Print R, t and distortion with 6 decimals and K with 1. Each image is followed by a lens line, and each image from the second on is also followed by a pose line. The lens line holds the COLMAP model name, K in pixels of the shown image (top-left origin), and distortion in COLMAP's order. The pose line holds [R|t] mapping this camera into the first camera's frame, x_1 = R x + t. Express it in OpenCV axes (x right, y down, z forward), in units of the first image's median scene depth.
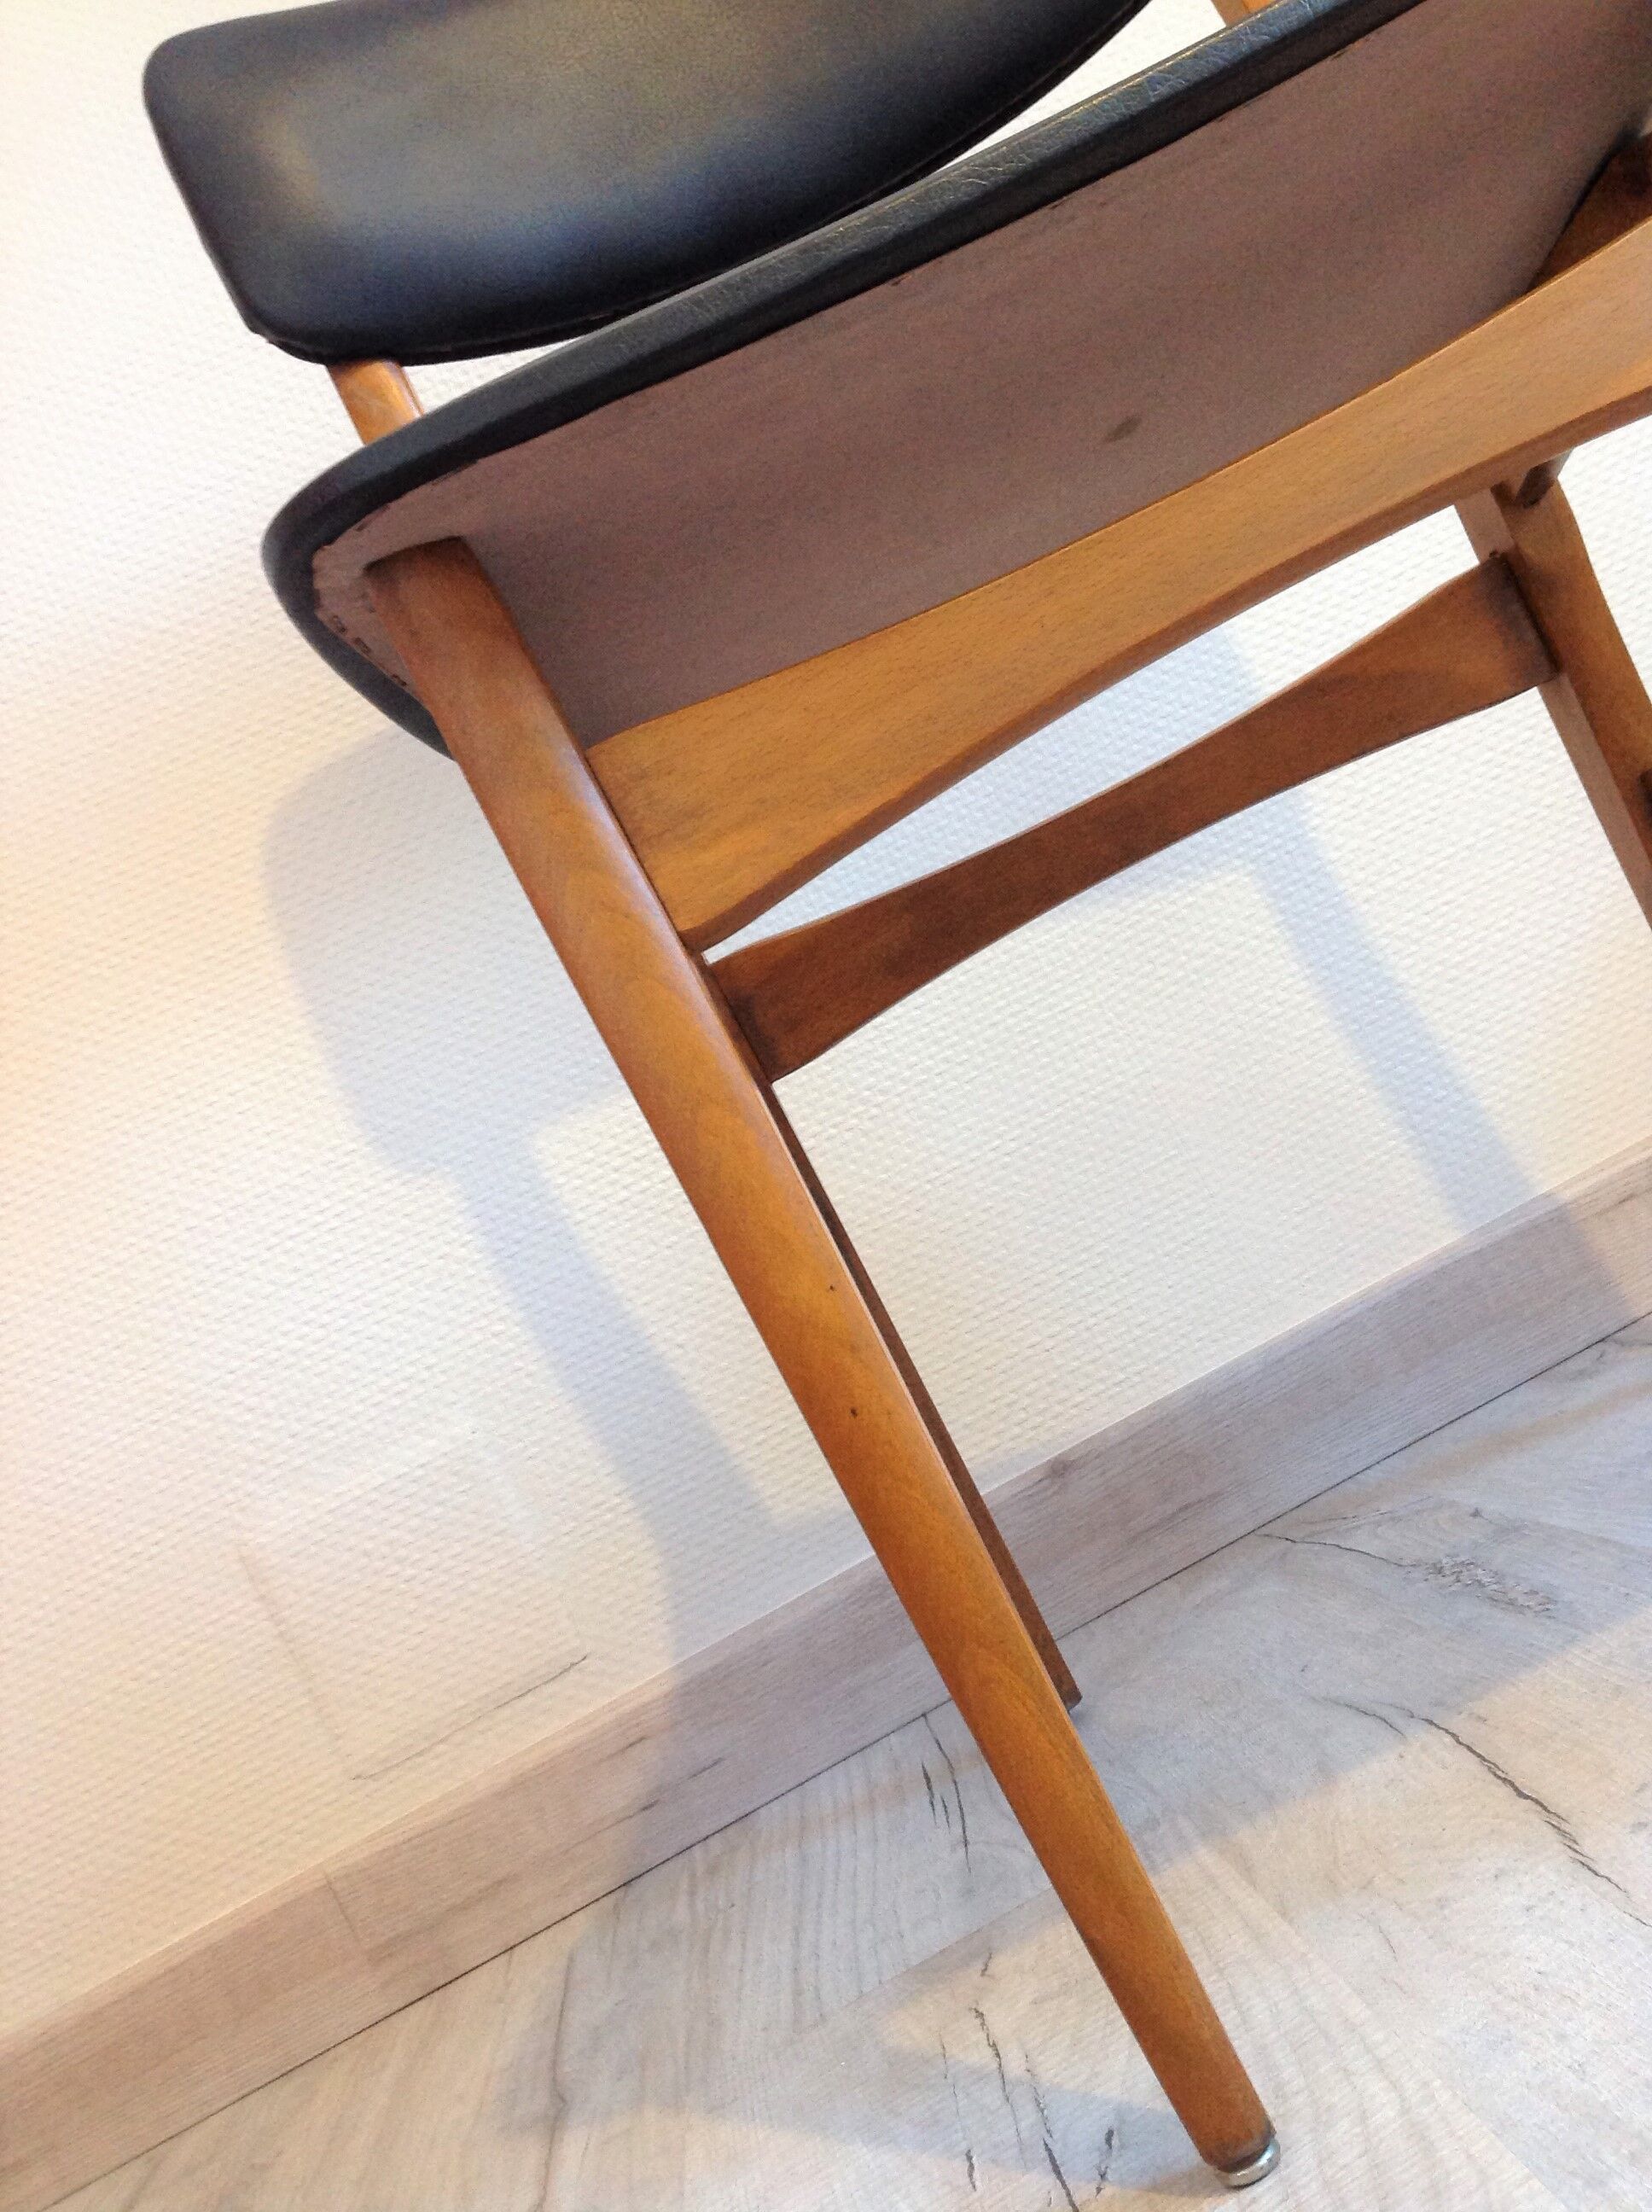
lens RADIAL K [[2102.3, 0, 826.0], [0, 2102.3, 1106.0], [0, 0, 1]] dist [0.085004, -0.179140]
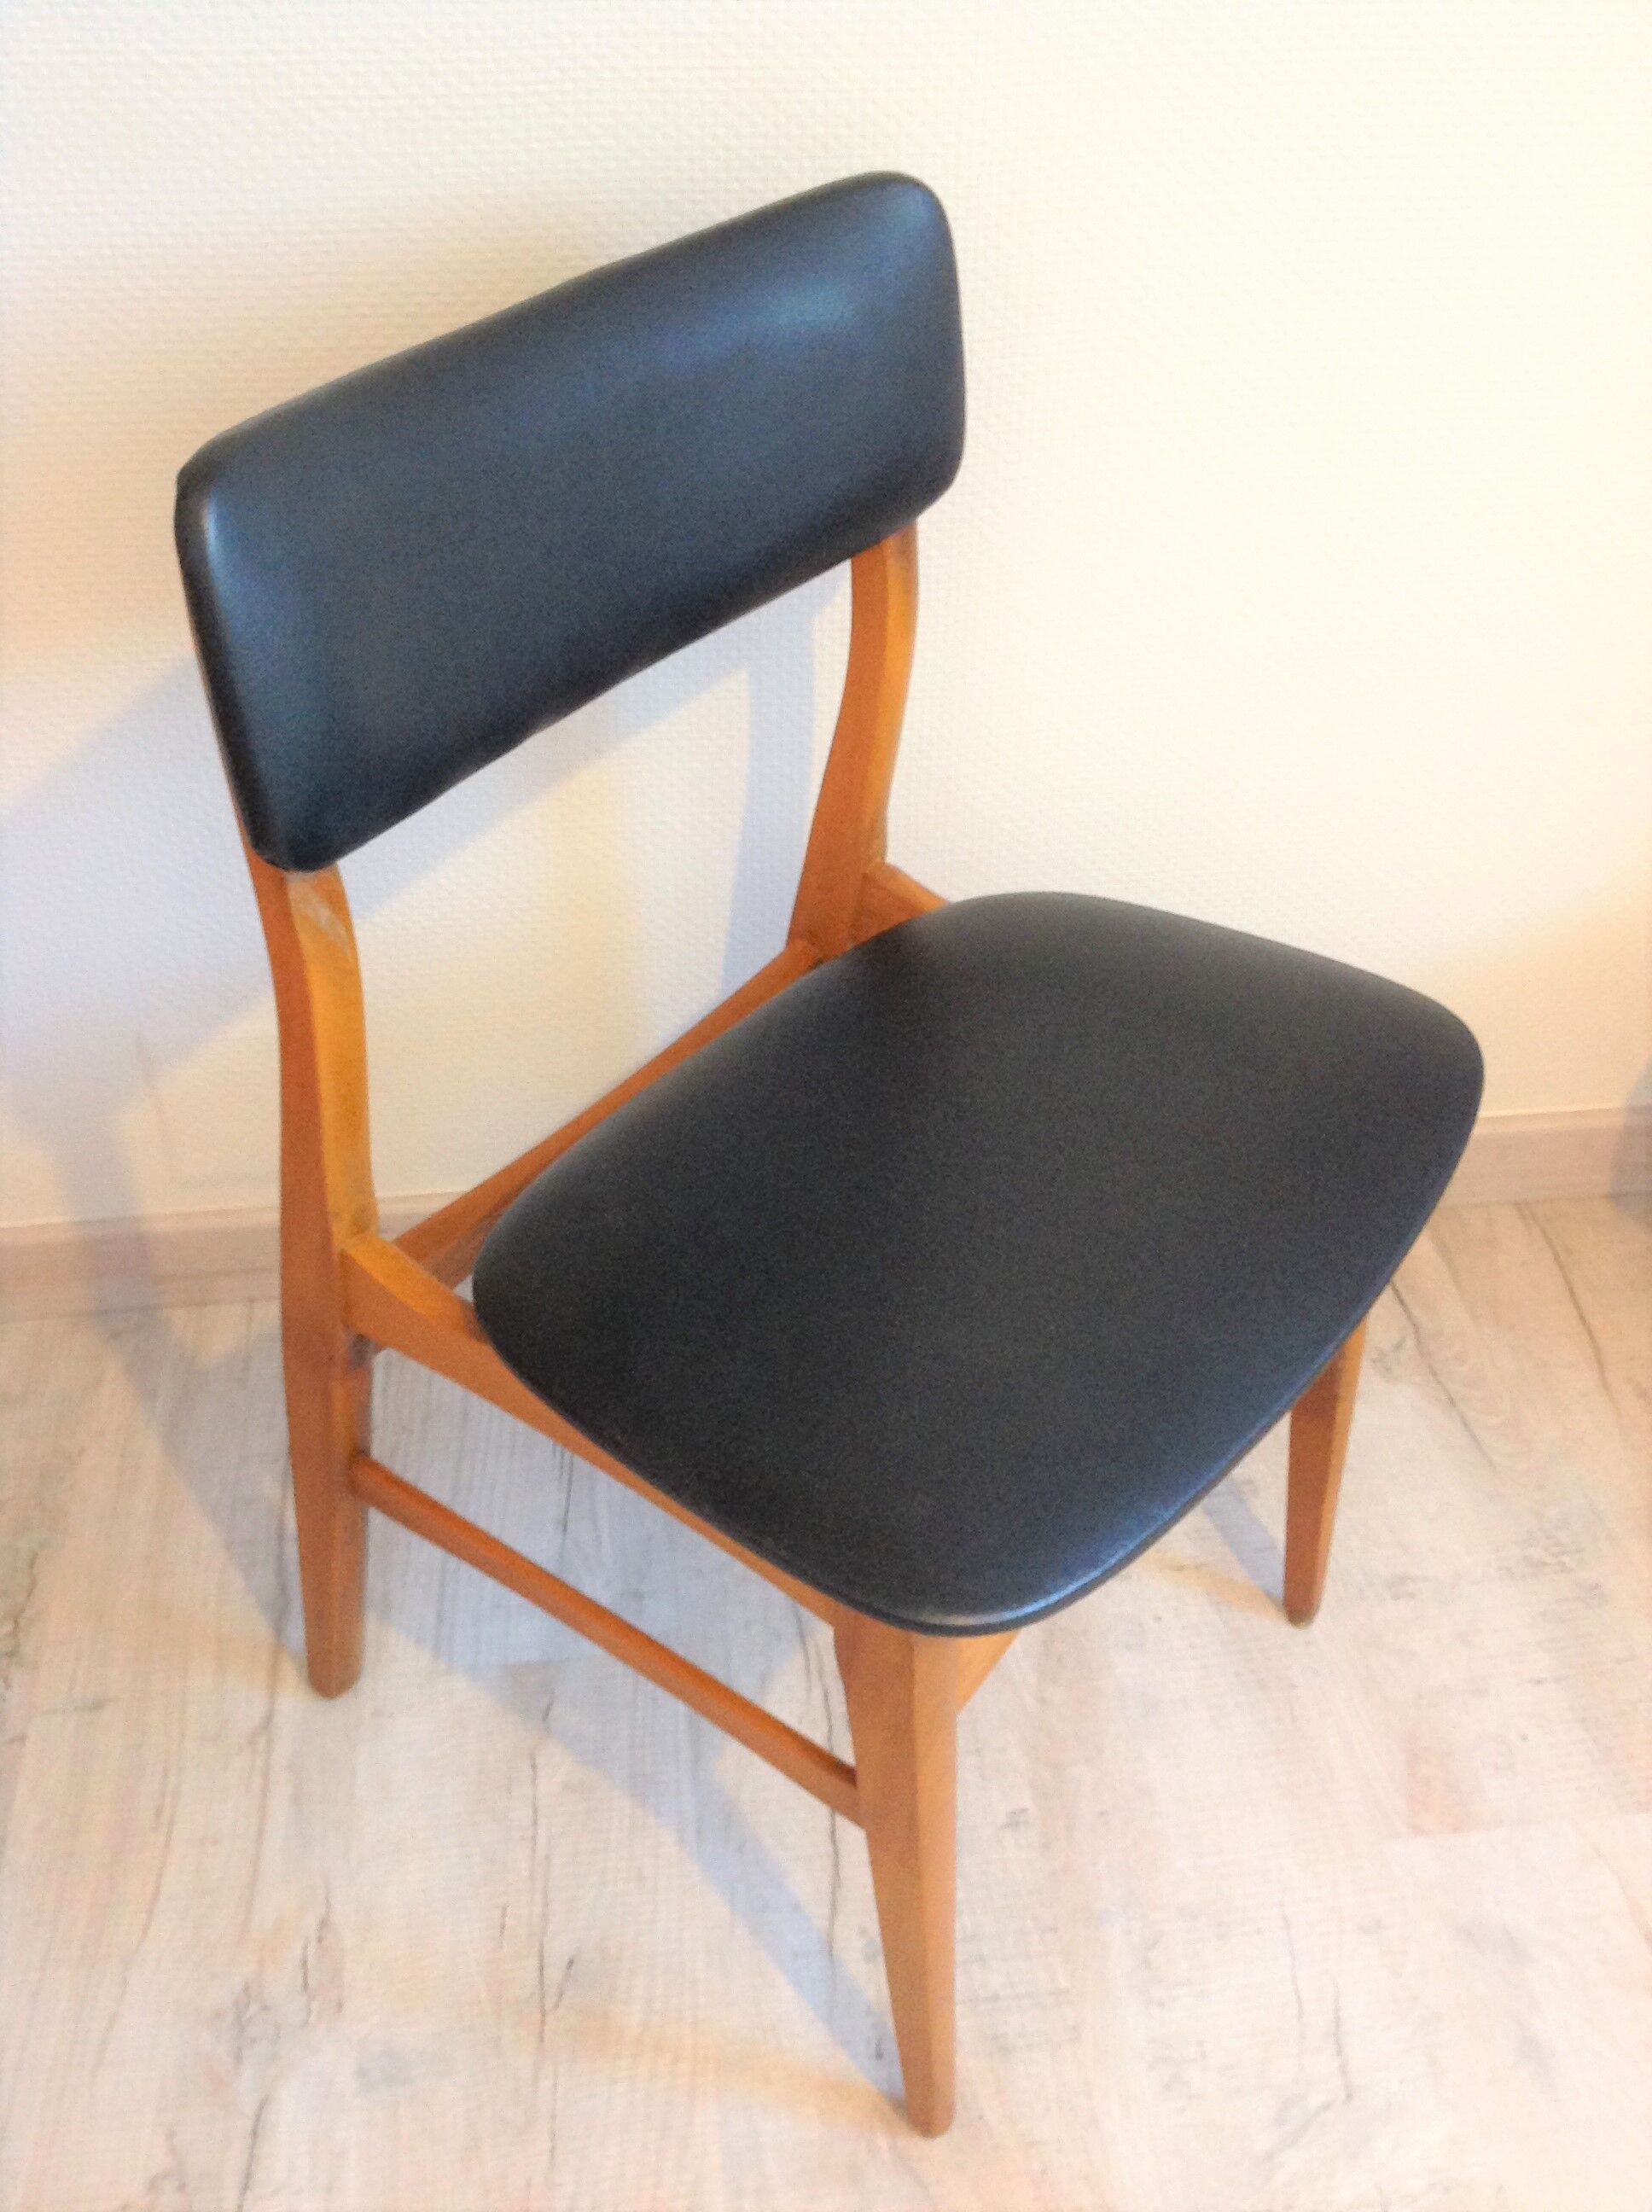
lens RADIAL K [[2098.0, 0, 826.0], [0, 2098.0, 1106.0], [0, 0, 1]] dist [0.134497, -0.328072]
pose [[0.881465, 0.334627, 0.333232, -0.424627], [-0.472084, 0.642997, 0.603069, -0.980063], [-0.012464, -0.688898, 0.724751, 0.029098]]
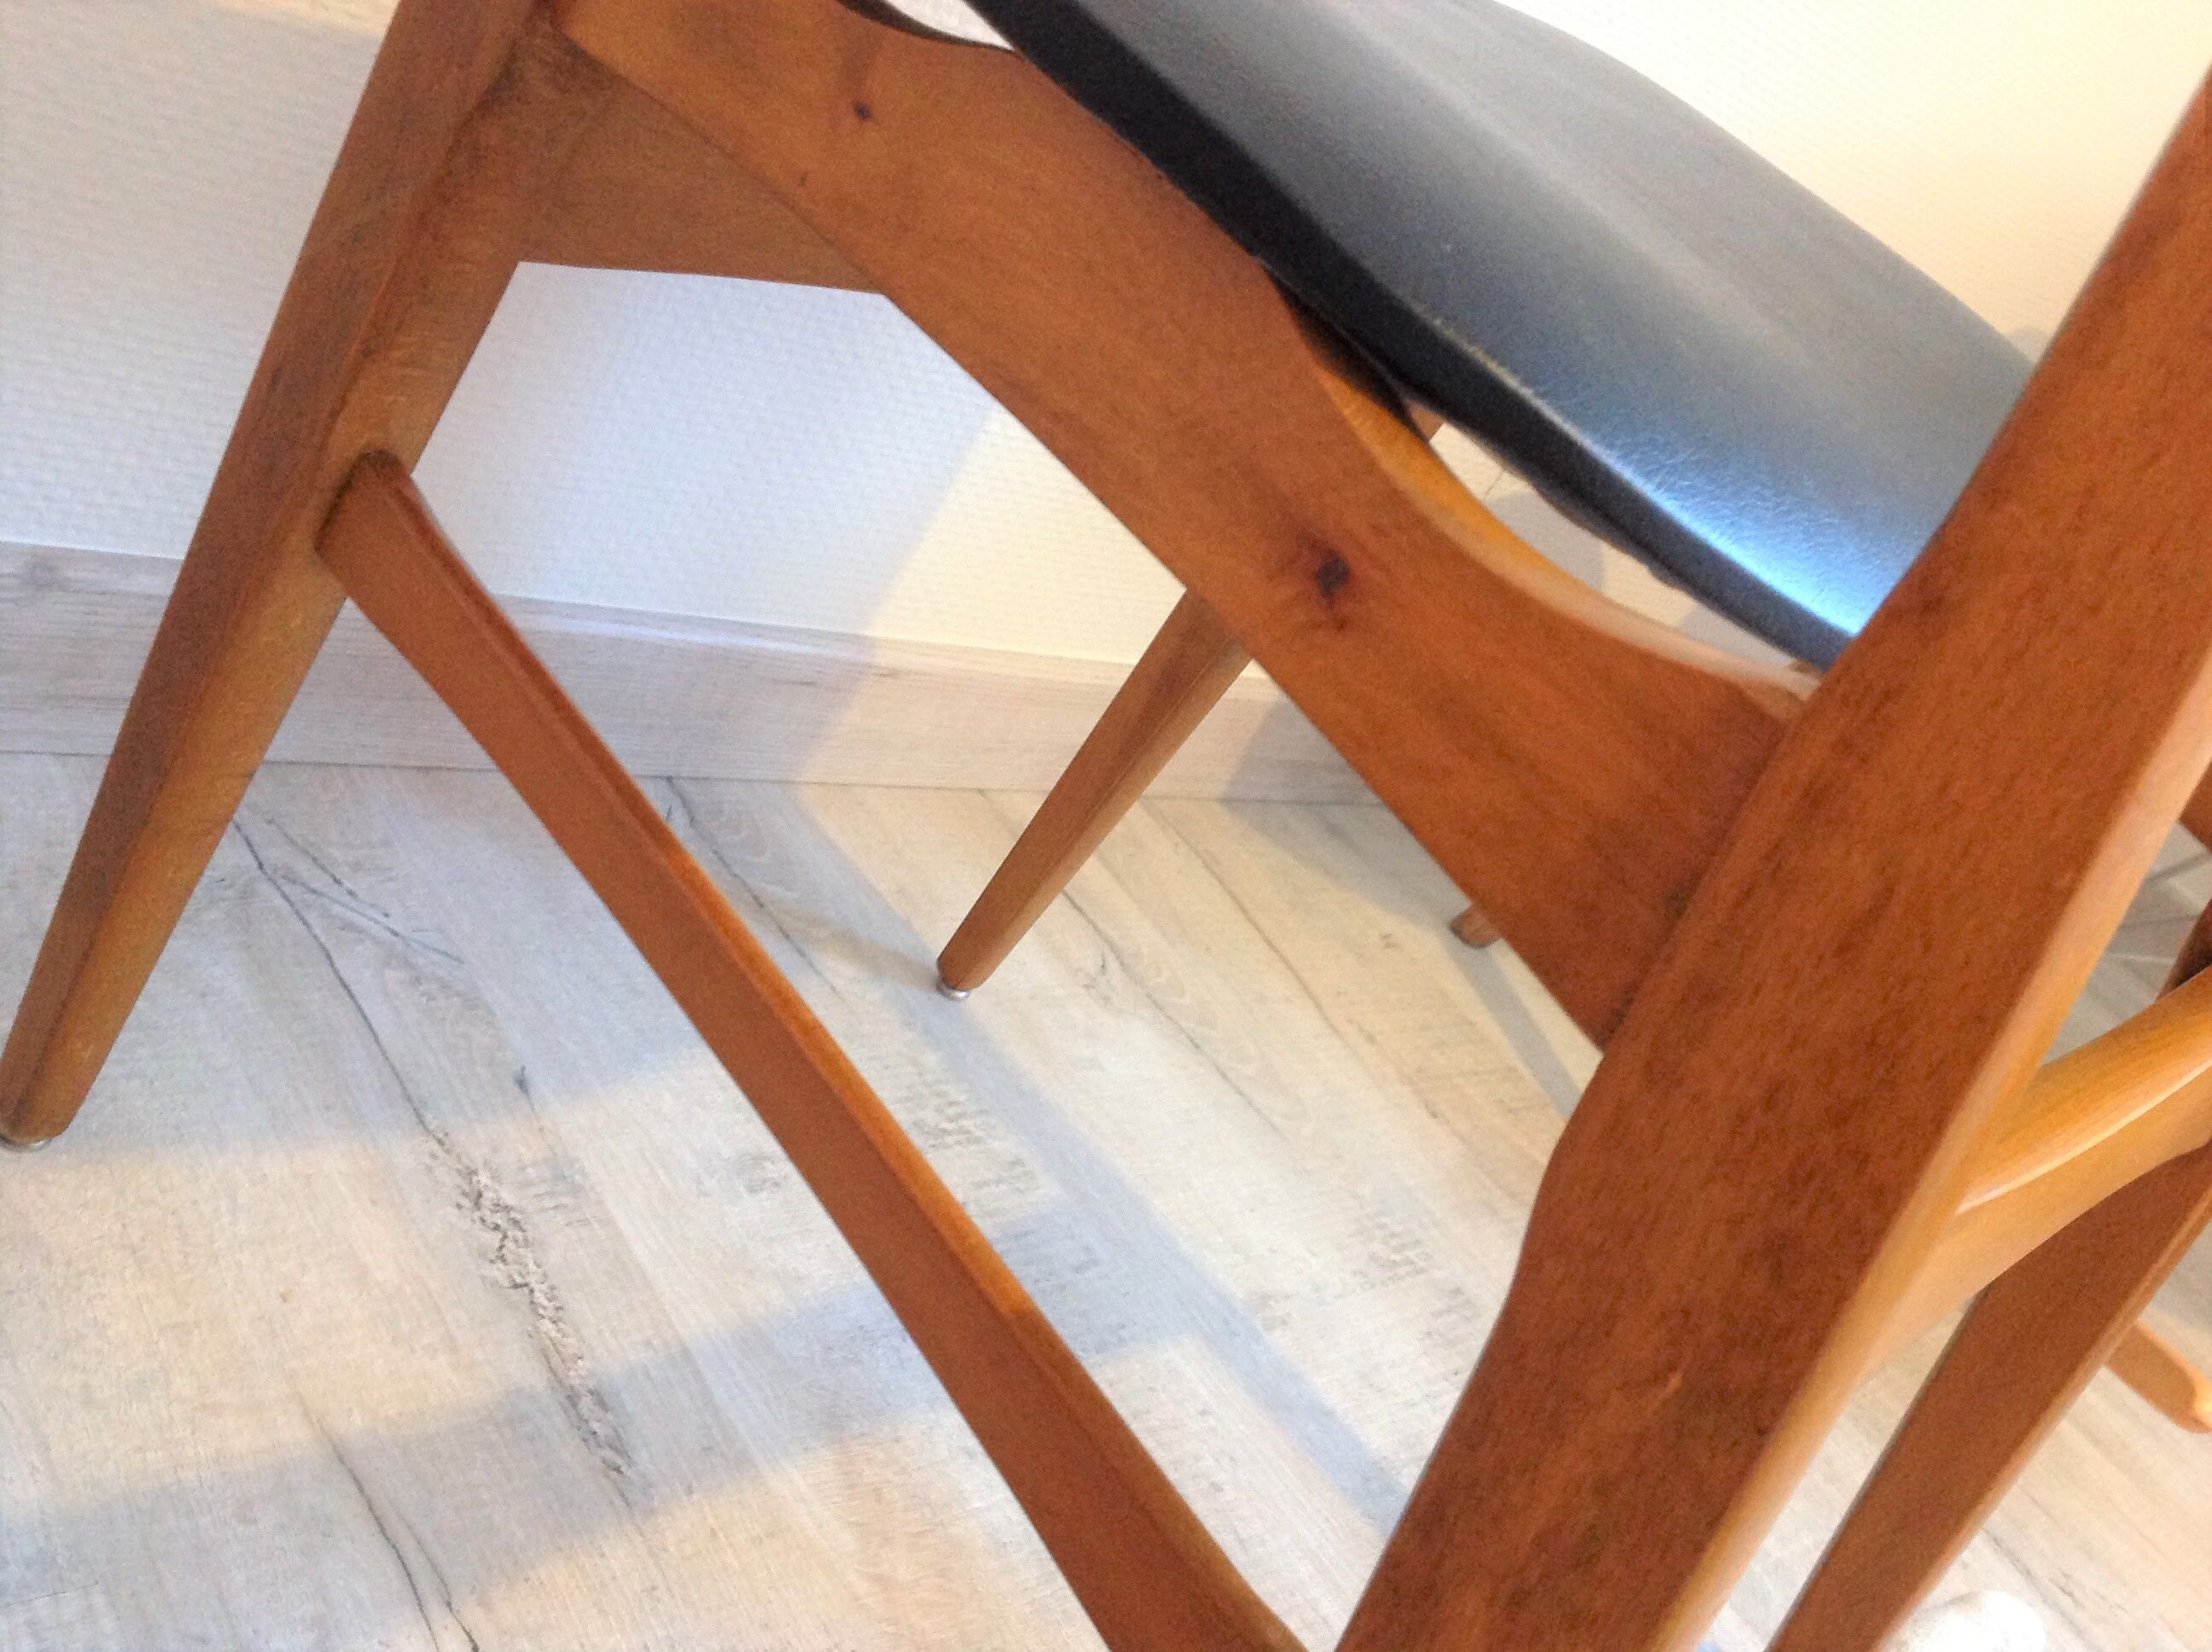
lens RADIAL K [[2082.6, 0, 1109.3], [0, 2082.6, 827.9], [0, 0, 1]] dist [0.131504, -0.292067]
pose [[0.417112, 0.410854, 0.810689, -0.335079], [-0.788223, 0.607597, 0.097625, -0.141096], [-0.452462, -0.679724, 0.577281, 0.558043]]
